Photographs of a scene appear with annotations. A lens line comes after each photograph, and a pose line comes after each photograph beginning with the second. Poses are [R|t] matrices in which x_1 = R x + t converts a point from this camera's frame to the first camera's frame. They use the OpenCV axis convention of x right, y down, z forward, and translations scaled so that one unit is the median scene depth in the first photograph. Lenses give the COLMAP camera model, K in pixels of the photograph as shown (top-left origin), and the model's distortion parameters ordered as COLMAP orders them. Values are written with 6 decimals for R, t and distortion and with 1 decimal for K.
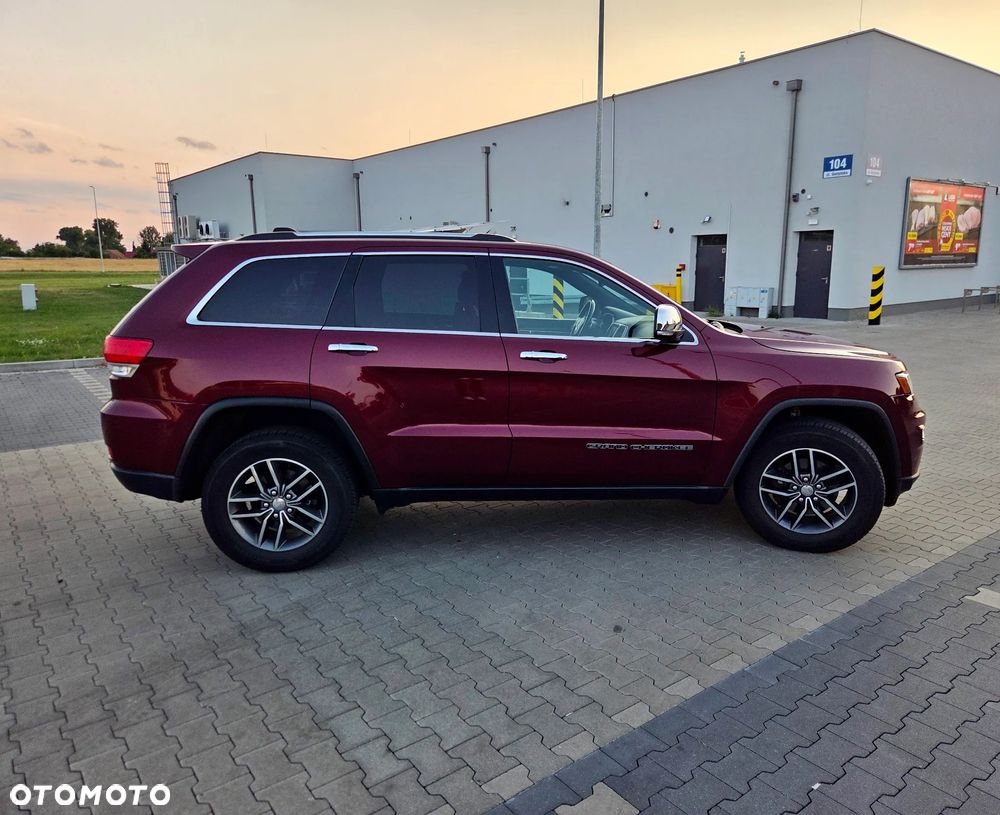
lens RADIAL K [[729.9, 0, 511.1], [0, 729.9, 380.9], [0, 0, 1]] dist [0.047908, -0.002834]
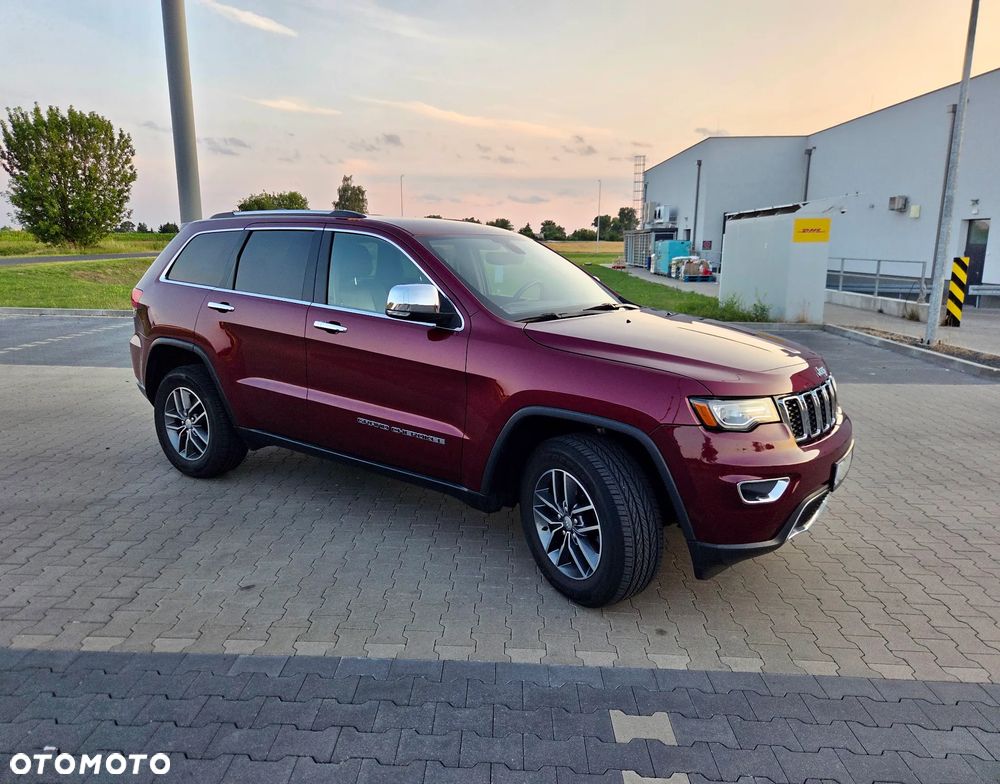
lens RADIAL K [[697.7, 0, 481.9], [0, 697.7, 374.1], [0, 0, 1]] dist [0.075291, -0.058460]
pose [[0.766083, 0.127328, -0.630003, 0.832774], [-0.113757, 0.991567, 0.062074, -0.052957], [0.632595, 0.024114, 0.774108, 0.356243]]
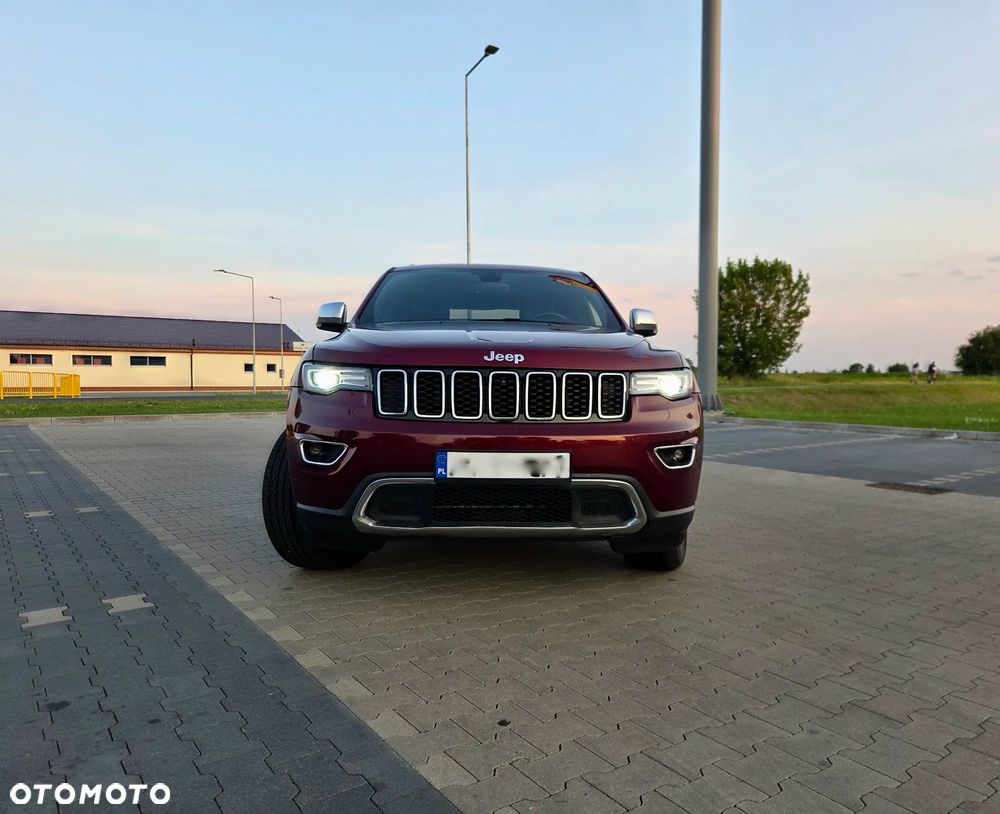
lens RADIAL K [[729.9, 0, 511.1], [0, 729.9, 380.4], [0, 0, 1]] dist [0.047908, -0.002834]
pose [[-0.030306, 0.002889, -0.999536, 1.358835], [-0.164430, 0.986358, 0.007836, -0.033329], [0.985923, 0.164591, -0.029418, 1.304657]]
